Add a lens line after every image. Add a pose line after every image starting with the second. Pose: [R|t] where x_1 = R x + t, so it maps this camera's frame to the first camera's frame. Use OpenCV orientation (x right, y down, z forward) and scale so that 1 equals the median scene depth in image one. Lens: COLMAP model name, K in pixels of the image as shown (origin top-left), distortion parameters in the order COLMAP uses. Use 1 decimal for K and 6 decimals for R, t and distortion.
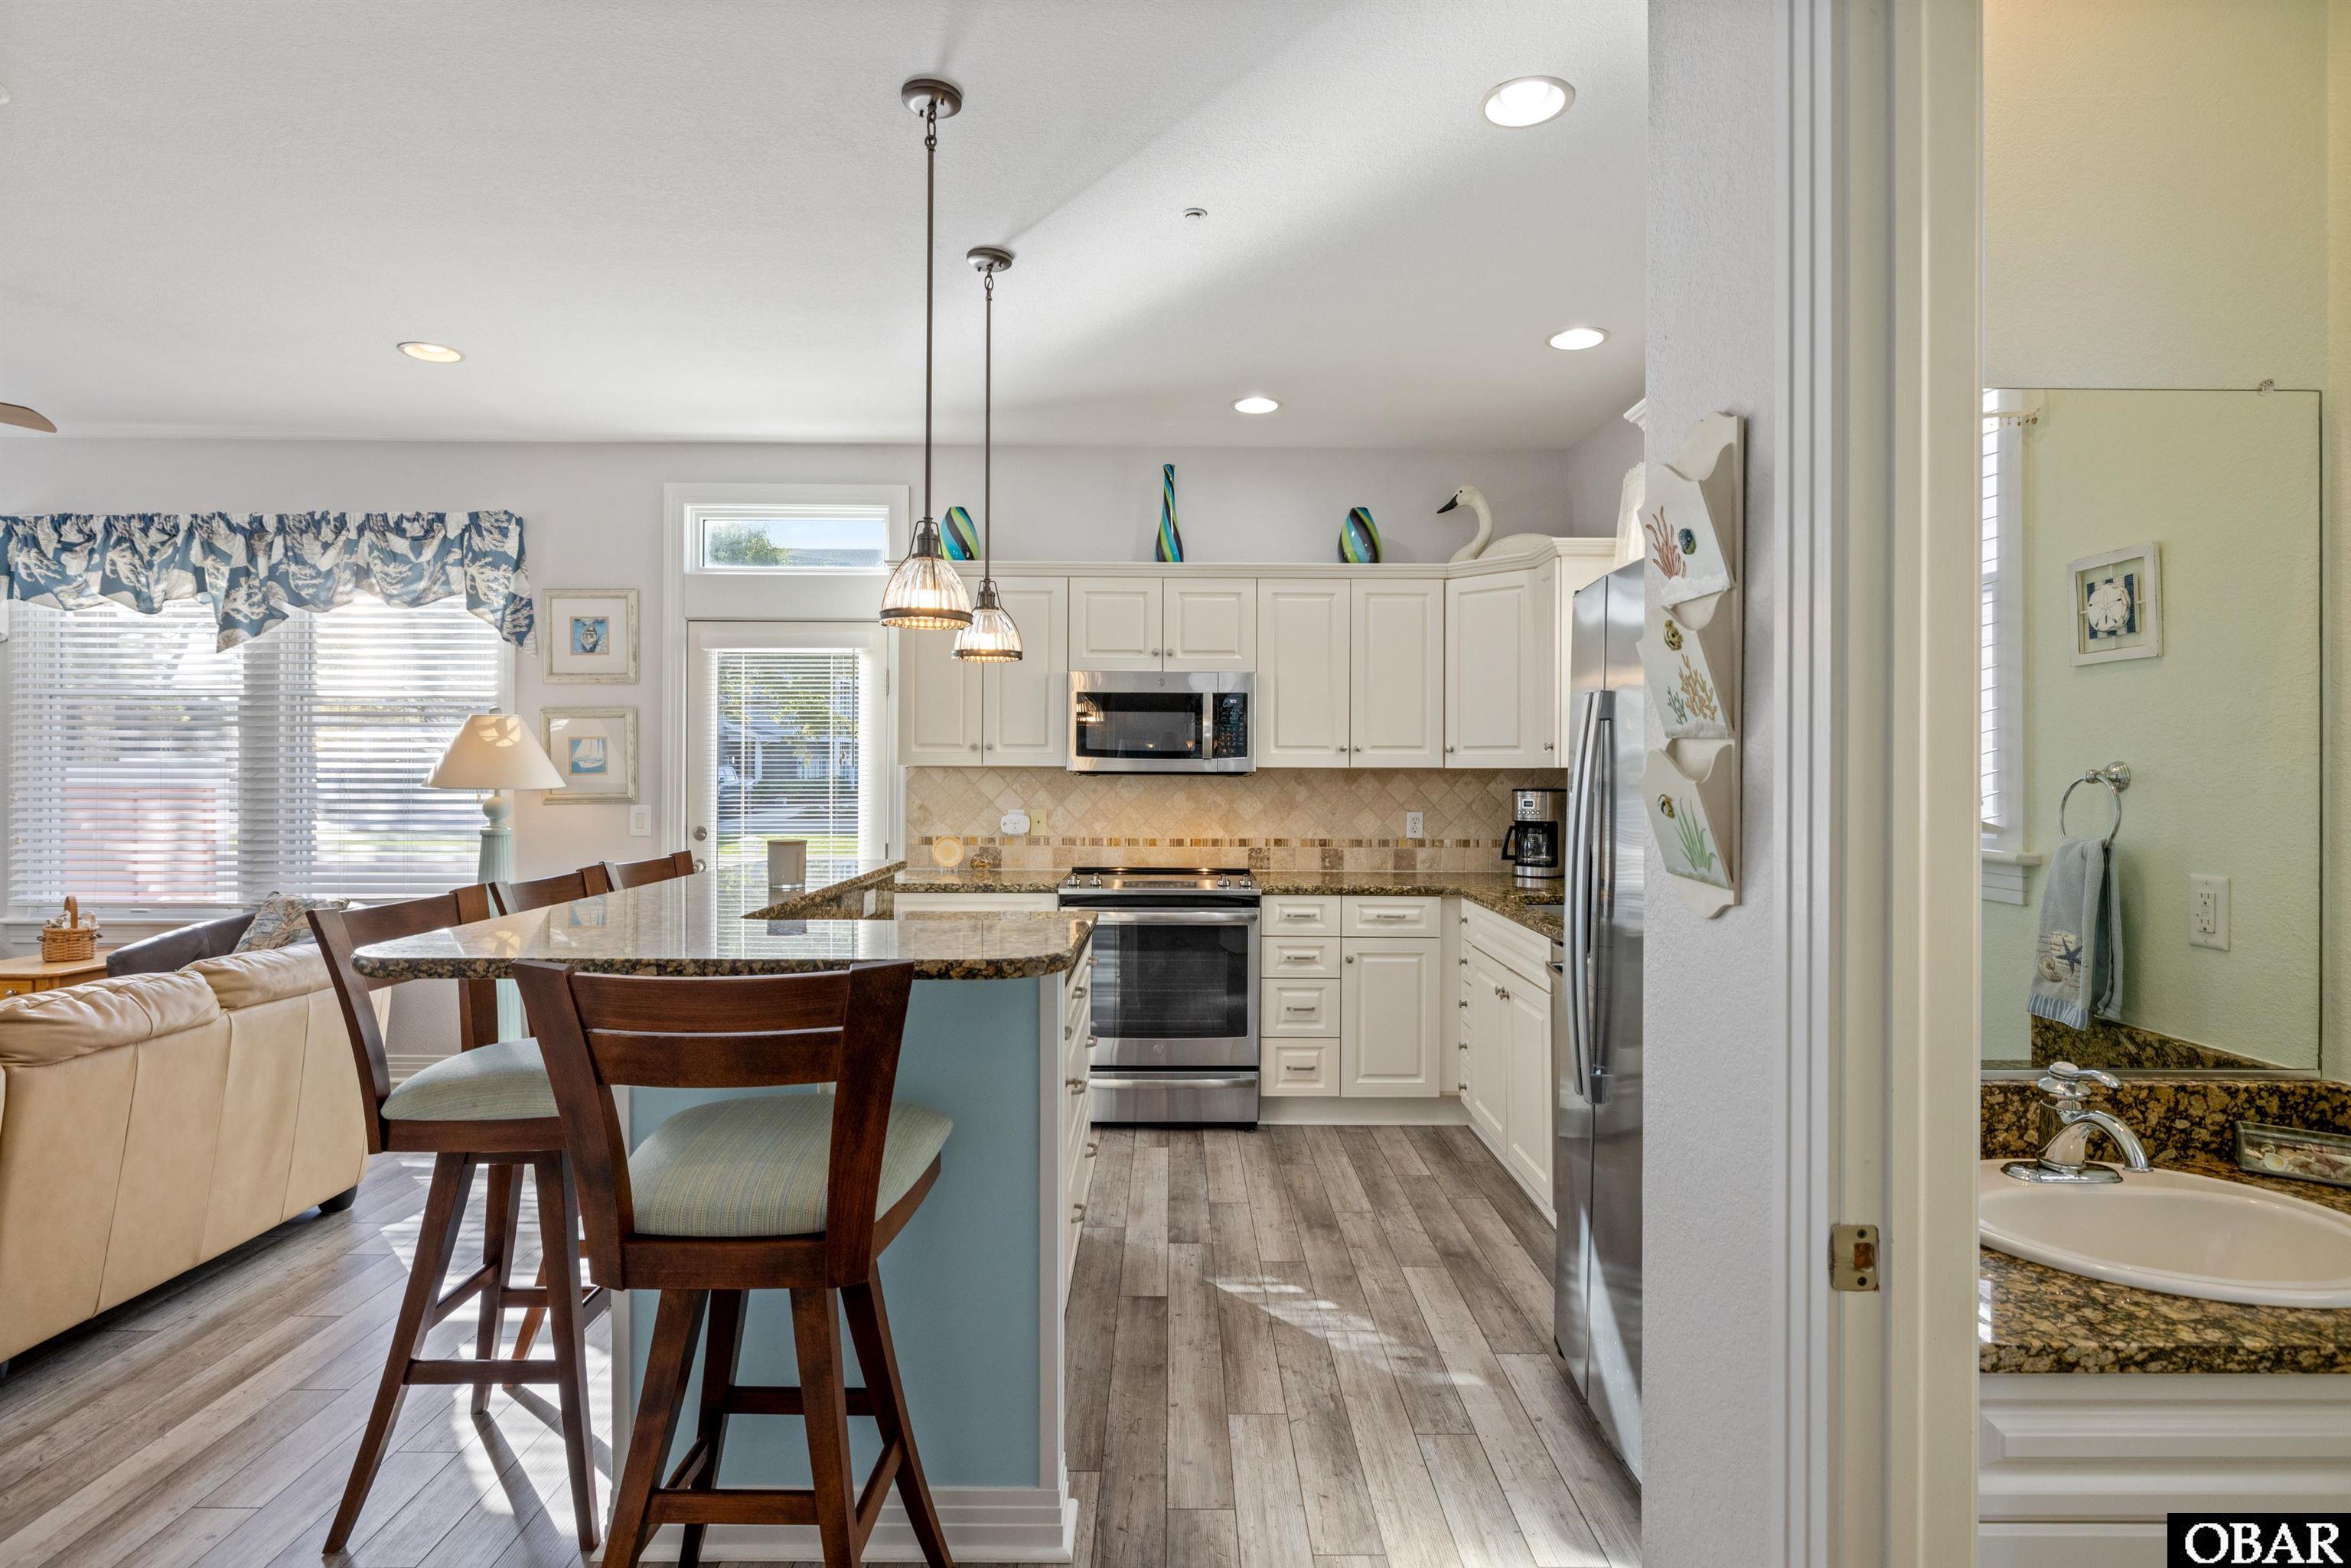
lens RADIAL K [[1179.1, 0, 1177.9], [0, 1179.1, 768.6], [0, 0, 1]] dist [-0.004051, 0.000518]
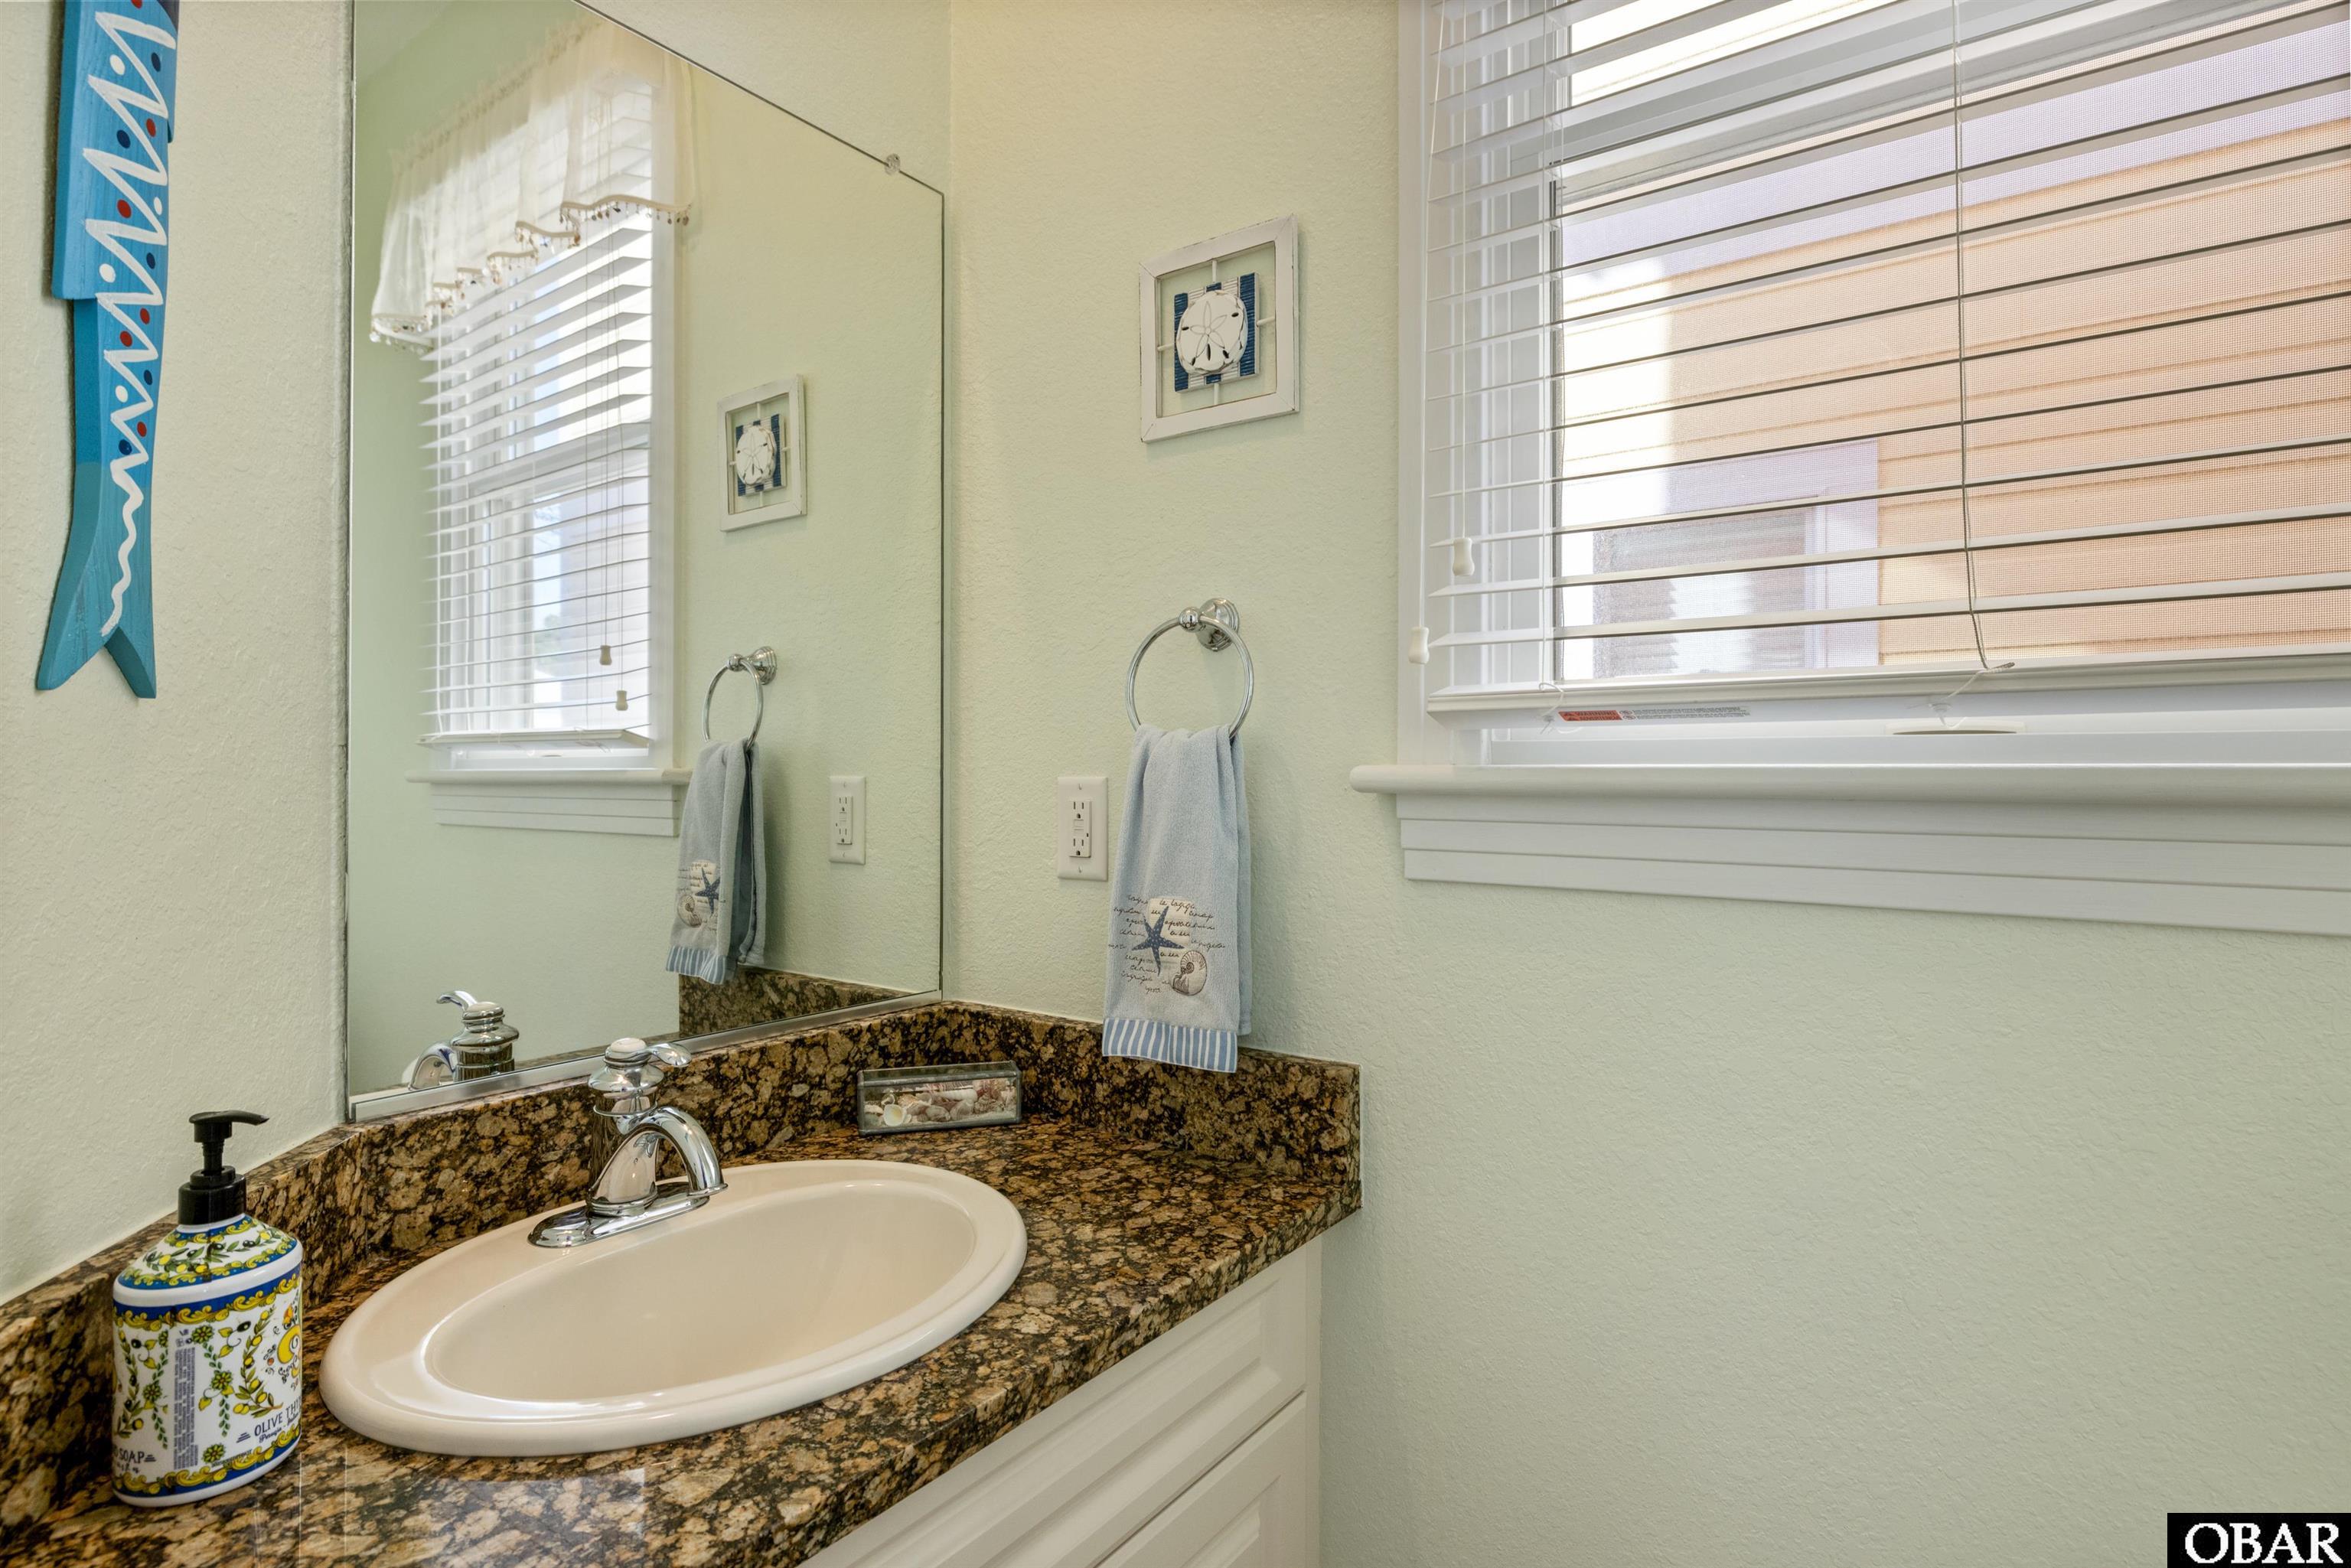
lens RADIAL K [[1179.1, 0, 1177.9], [0, 1179.1, 768.6], [0, 0, 1]] dist [-0.004051, 0.000518]
pose [[0.592575, 0.001335, 0.805514, 0.337705], [-0.001453, 0.999999, -0.000588, 0.084296], [-0.805514, -0.000822, 0.592576, 0.311540]]
